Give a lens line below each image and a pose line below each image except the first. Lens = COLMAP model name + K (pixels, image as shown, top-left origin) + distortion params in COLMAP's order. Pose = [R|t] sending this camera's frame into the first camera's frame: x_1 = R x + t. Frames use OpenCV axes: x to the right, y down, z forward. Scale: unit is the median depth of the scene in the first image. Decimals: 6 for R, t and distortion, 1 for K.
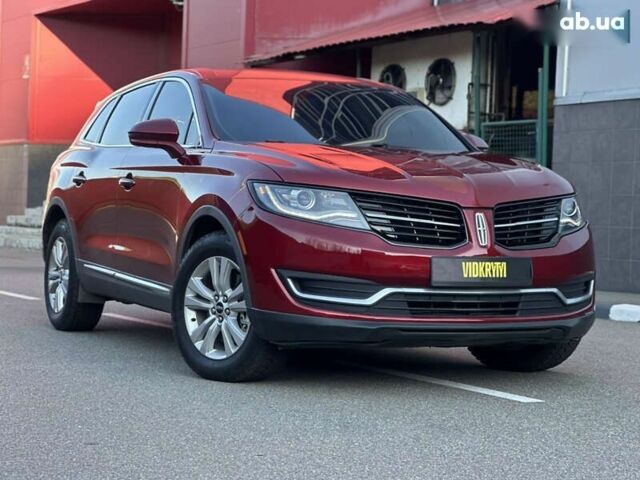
lens RADIAL K [[1478.7, 0, 320.0], [0, 1478.7, 240.0], [0, 0, 1]] dist [0.035442, 3.888515]
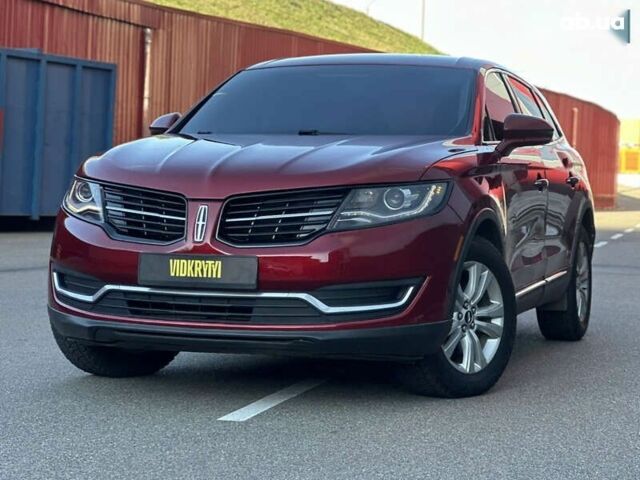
lens RADIAL K [[1413.6, 0, 320.0], [0, 1413.6, 240.0], [0, 0, 1]] dist [0.204062, 0.779249]
pose [[0.716066, 0.013170, -0.697909, 0.740596], [-0.015396, 0.999877, 0.003072, -0.001033], [0.697863, 0.008546, 0.716180, 0.424776]]
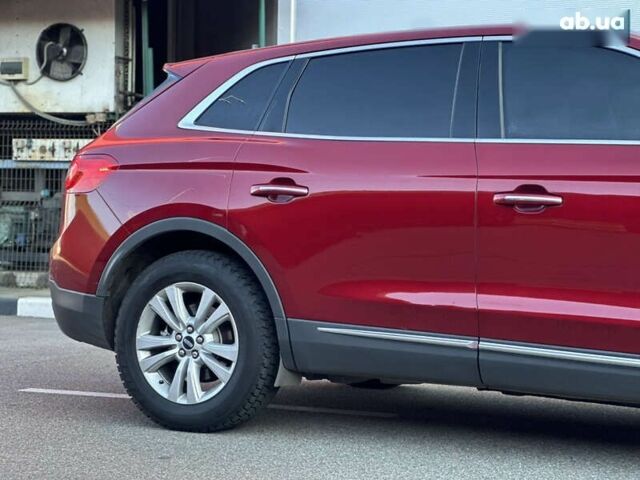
lens RADIAL K [[1413.6, 0, 320.0], [0, 1413.6, 240.0], [0, 0, 1]] dist [0.204062, 0.779249]
pose [[0.800765, -0.032047, 0.598121, -0.691254], [0.021966, 0.999467, 0.024143, -0.047171], [-0.598576, -0.006194, 0.801042, 0.698339]]
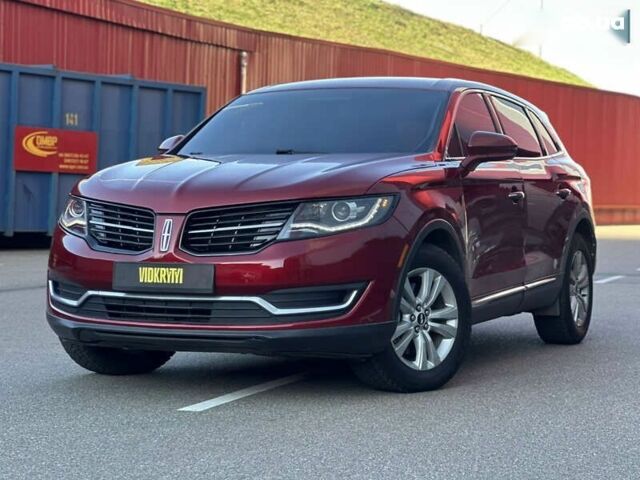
lens RADIAL K [[1413.6, 0, 320.0], [0, 1413.6, 240.0], [0, 0, 1]] dist [0.204062, 0.779249]
pose [[0.647734, -0.001375, -0.761865, 0.885829], [-0.007012, 0.999945, -0.007767, 0.002709], [0.761834, 0.010374, 0.647689, 0.445386]]
